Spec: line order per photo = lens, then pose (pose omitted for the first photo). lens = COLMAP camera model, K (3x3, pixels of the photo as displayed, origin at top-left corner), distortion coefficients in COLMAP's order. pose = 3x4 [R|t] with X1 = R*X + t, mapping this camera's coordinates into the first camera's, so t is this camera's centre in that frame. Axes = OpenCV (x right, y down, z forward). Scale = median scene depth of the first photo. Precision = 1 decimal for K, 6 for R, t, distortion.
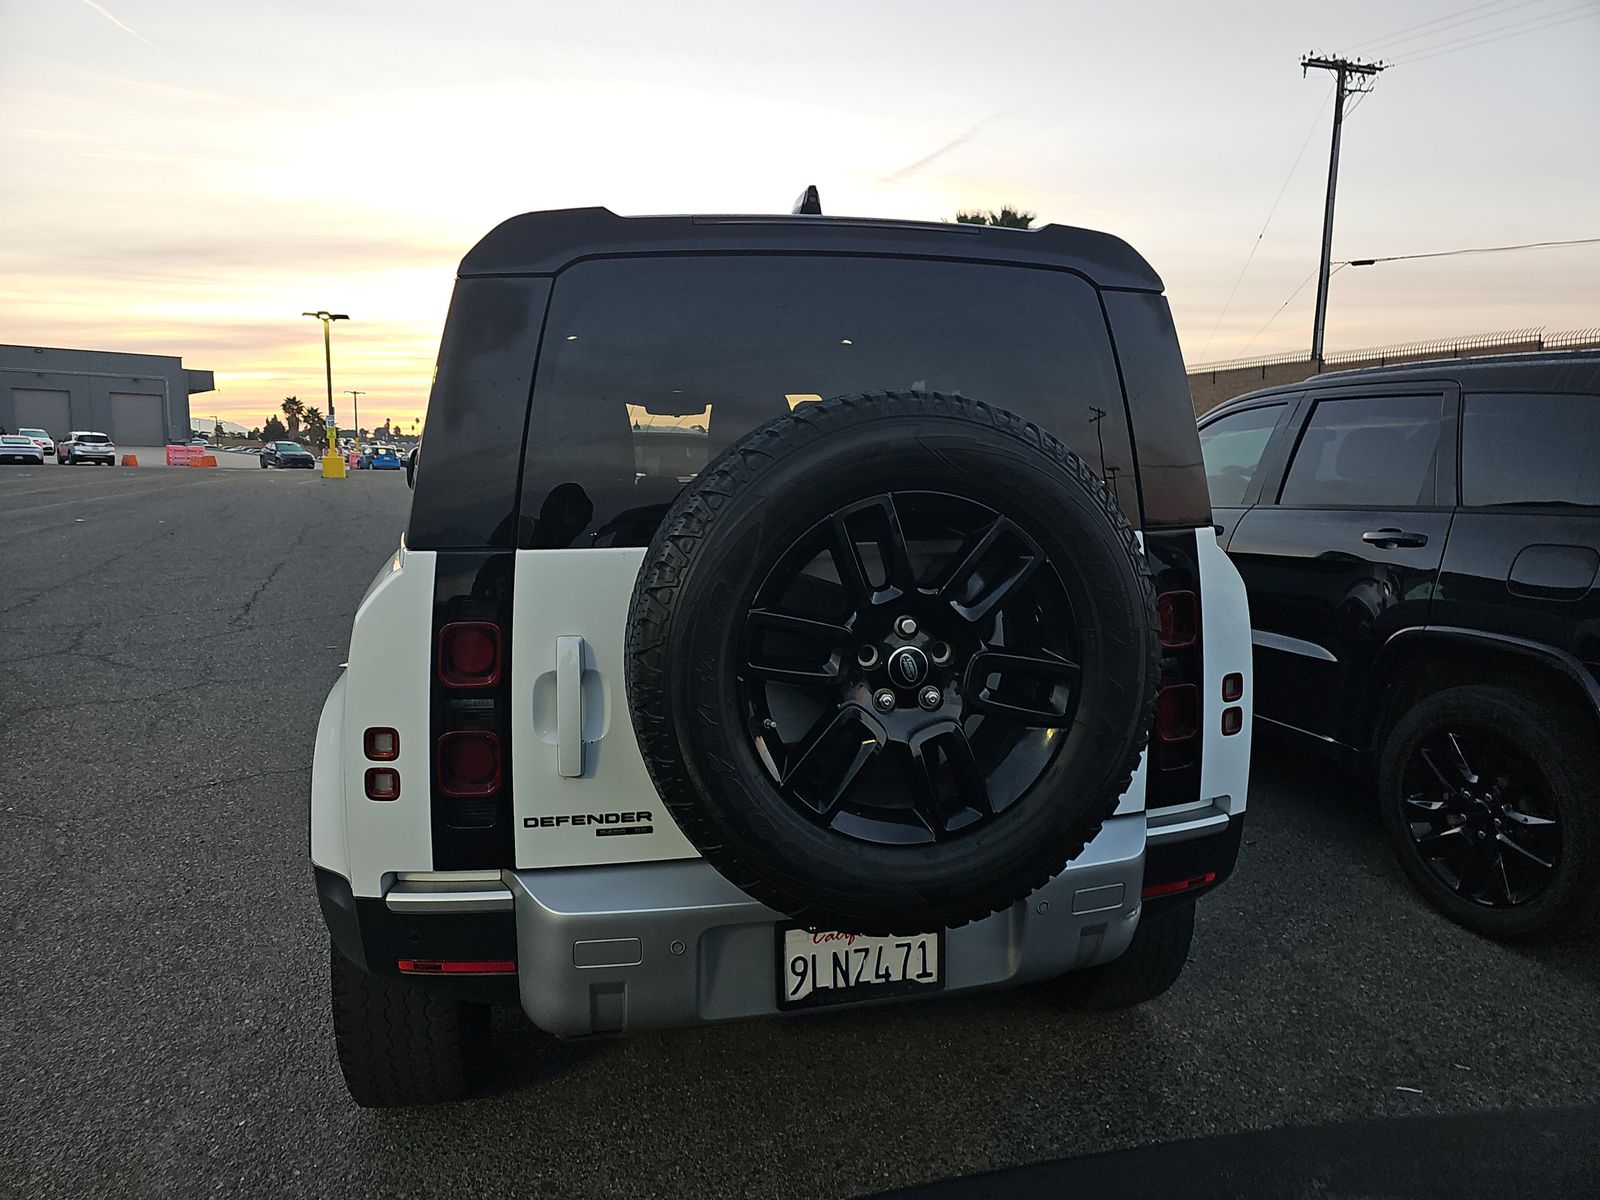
lens RADIAL K [[1084.0, 0, 796.7], [0, 1084.0, 598.3], [0, 0, 1]] dist [-0.028292, -0.007018]
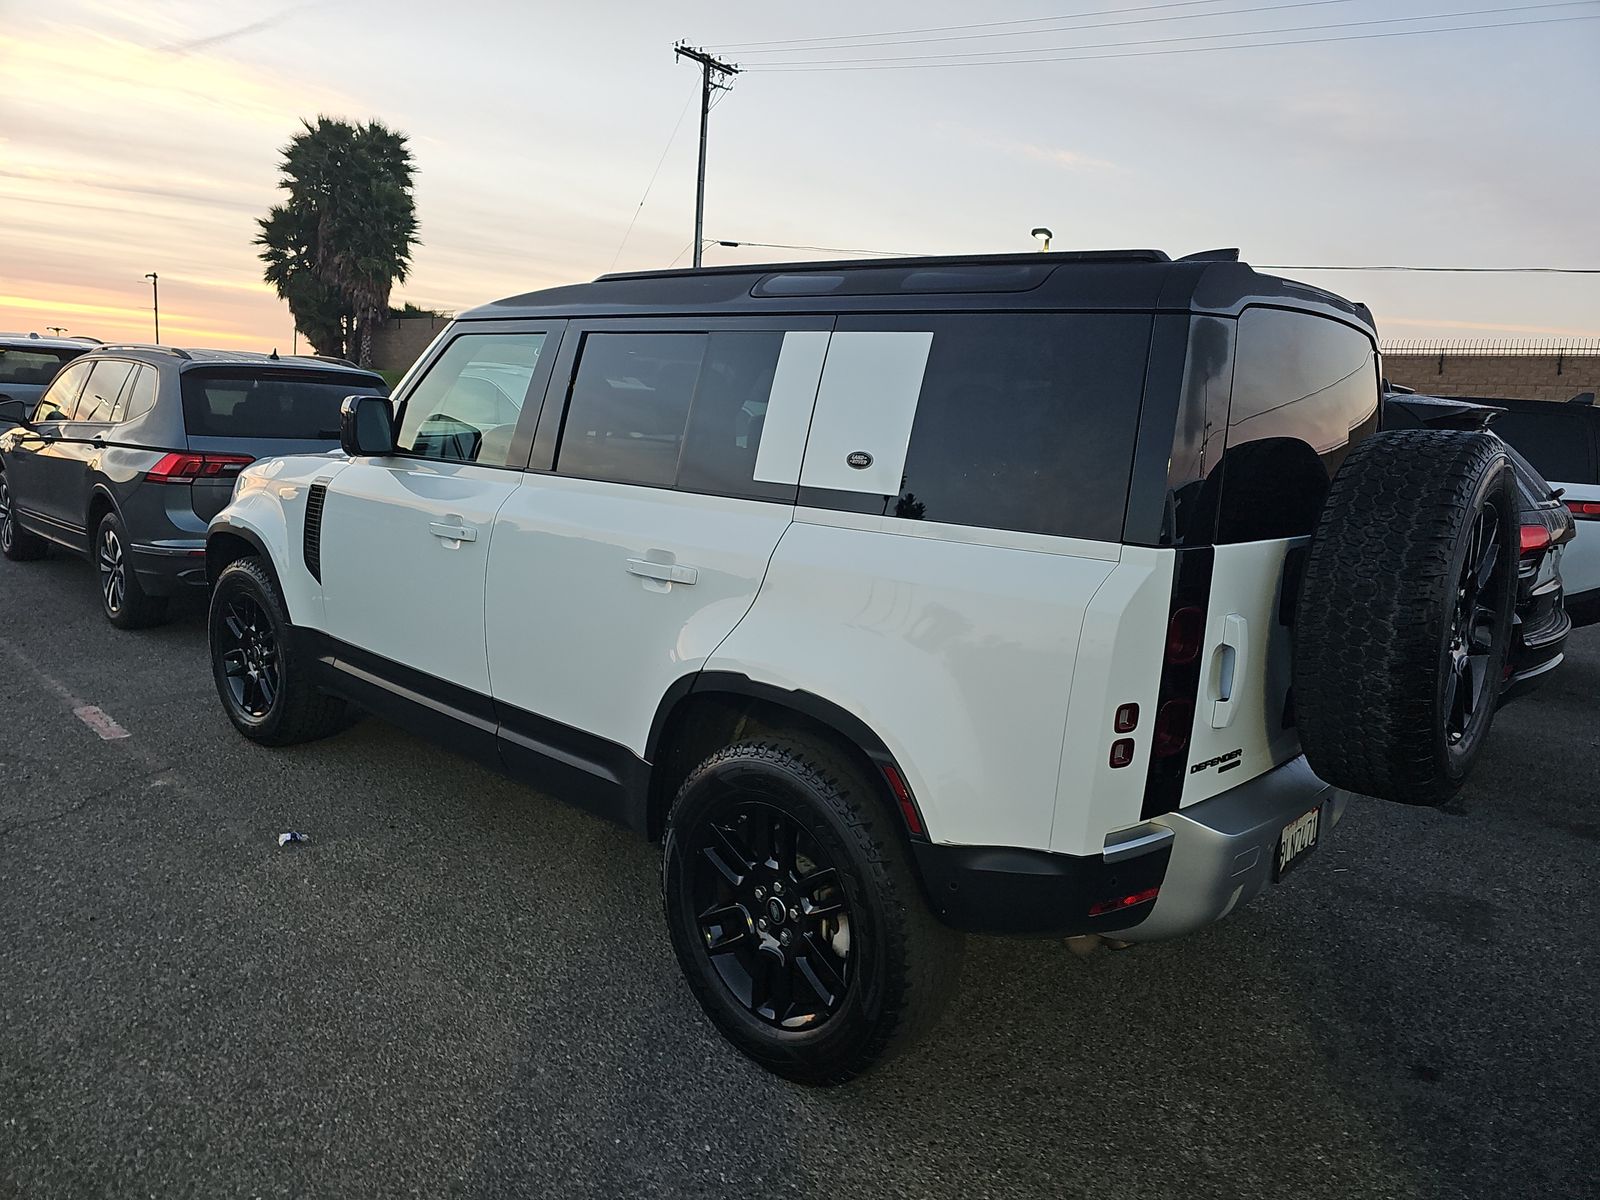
lens RADIAL K [[1084.0, 0, 795.7], [0, 1084.0, 600.7], [0, 0, 1]] dist [-0.028292, -0.007018]
pose [[0.795177, -0.036698, 0.605266, -0.114331], [0.000254, 0.998187, 0.060187, -0.004670], [-0.606377, -0.047706, 0.793745, 0.027465]]
